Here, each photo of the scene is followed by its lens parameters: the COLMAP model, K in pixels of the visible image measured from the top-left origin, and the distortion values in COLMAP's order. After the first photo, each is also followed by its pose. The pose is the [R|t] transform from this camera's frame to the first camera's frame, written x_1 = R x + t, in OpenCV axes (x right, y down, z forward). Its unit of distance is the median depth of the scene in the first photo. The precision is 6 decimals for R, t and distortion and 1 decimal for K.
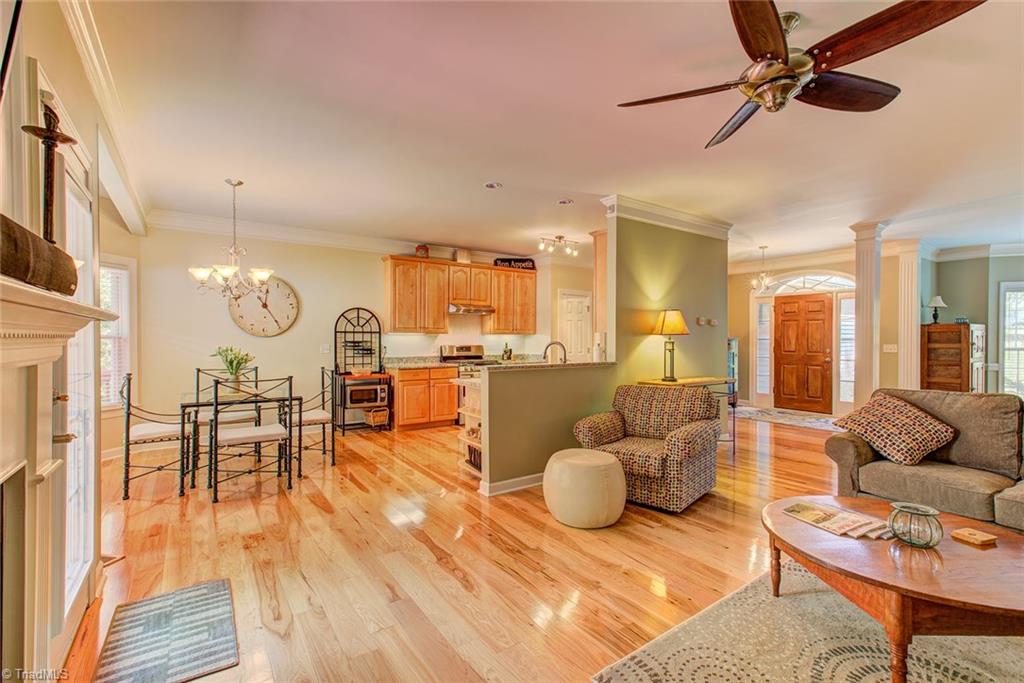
lens RADIAL K [[459.5, 0, 512.0], [0, 459.5, 341.5], [0, 0, 1]] dist [0.019568, 0.000270]
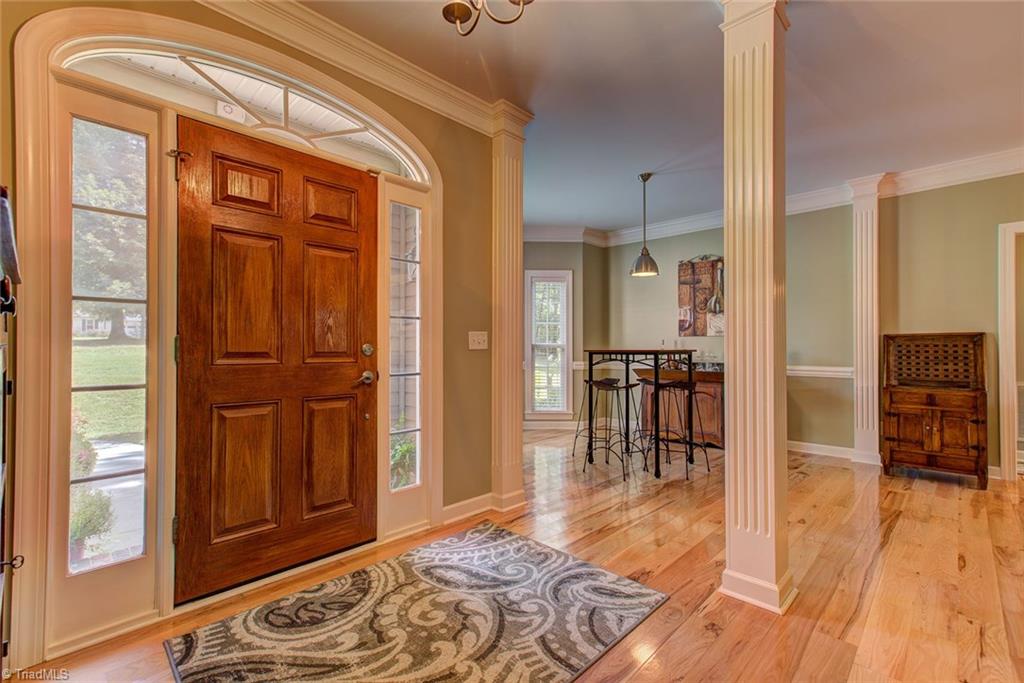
lens RADIAL K [[454.9, 0, 495.8], [0, 454.9, 343.5], [0, 0, 1]] dist [0.006603, 0.000335]
pose [[-0.178686, 0.008352, 0.983871, 0.386773], [0.008113, 0.999942, -0.007015, 0.021304], [-0.983873, 0.006728, -0.178743, 1.071607]]
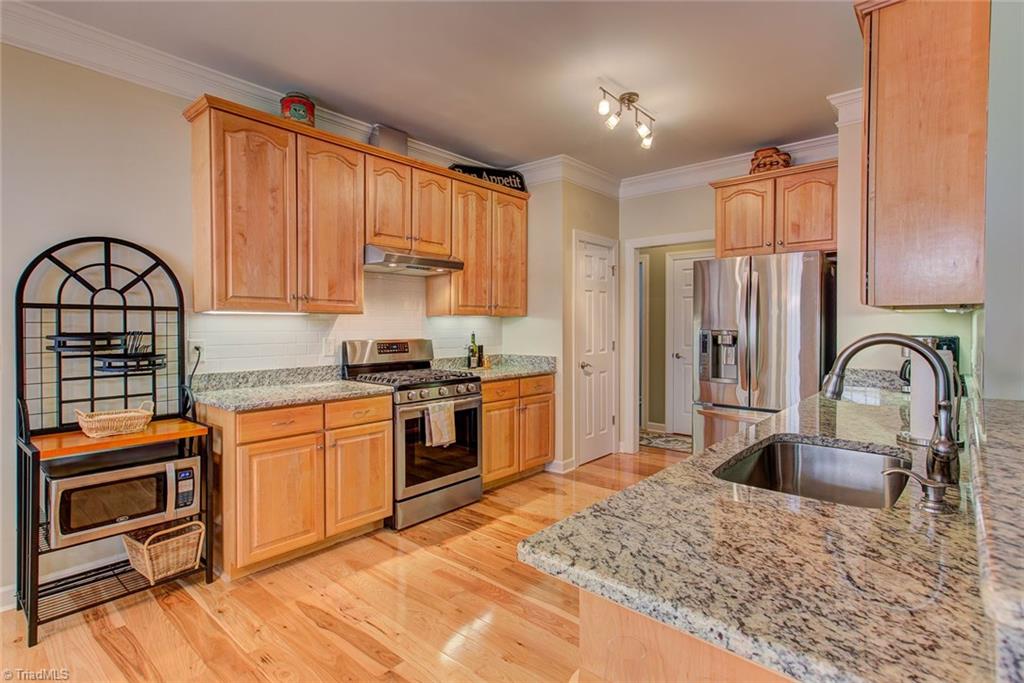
lens RADIAL K [[509.1, 0, 509.1], [0, 509.1, 330.3], [0, 0, 1]] dist [0.027759, -0.000171]
pose [[0.971073, -0.004822, 0.238736, -0.123401], [0.004083, 0.999985, 0.003588, -0.002640], [-0.238749, -0.002509, 0.971078, 0.512649]]
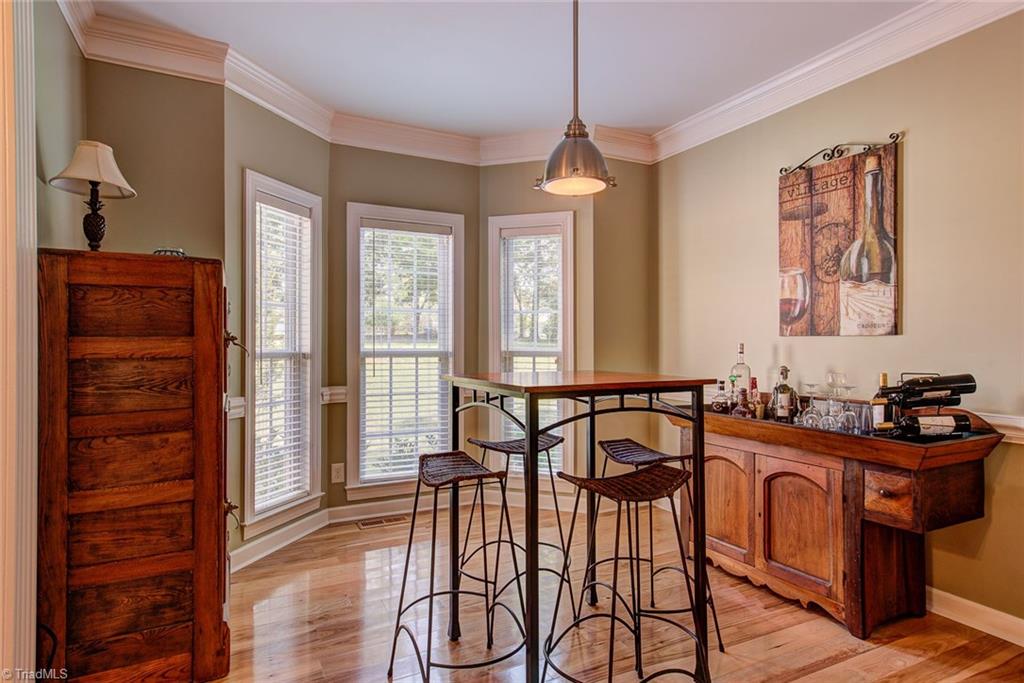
lens RADIAL K [[556.3, 0, 512.0], [0, 556.3, 341.5], [0, 0, 1]] dist [0.008608, 0.001106]
pose [[0.132486, 0.002581, 0.991182, 0.656367], [0.011619, 0.999924, -0.004156, 0.009348], [-0.991117, 0.012067, 0.132446, 0.756756]]
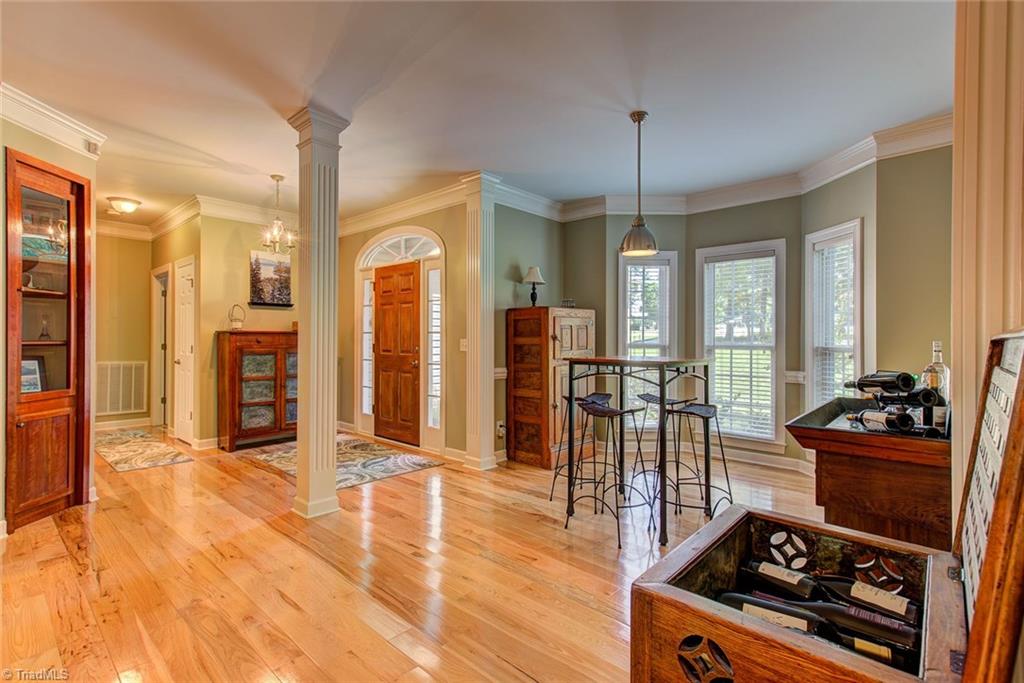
lens RADIAL K [[488.6, 0, 511.3], [0, 488.6, 337.3], [0, 0, 1]] dist [0.020361, 0.000487]
pose [[0.976888, 0.001929, 0.213741, 0.735886], [0.000496, 0.999936, -0.011290, 0.011823], [-0.213749, 0.011135, 0.976825, 0.323451]]
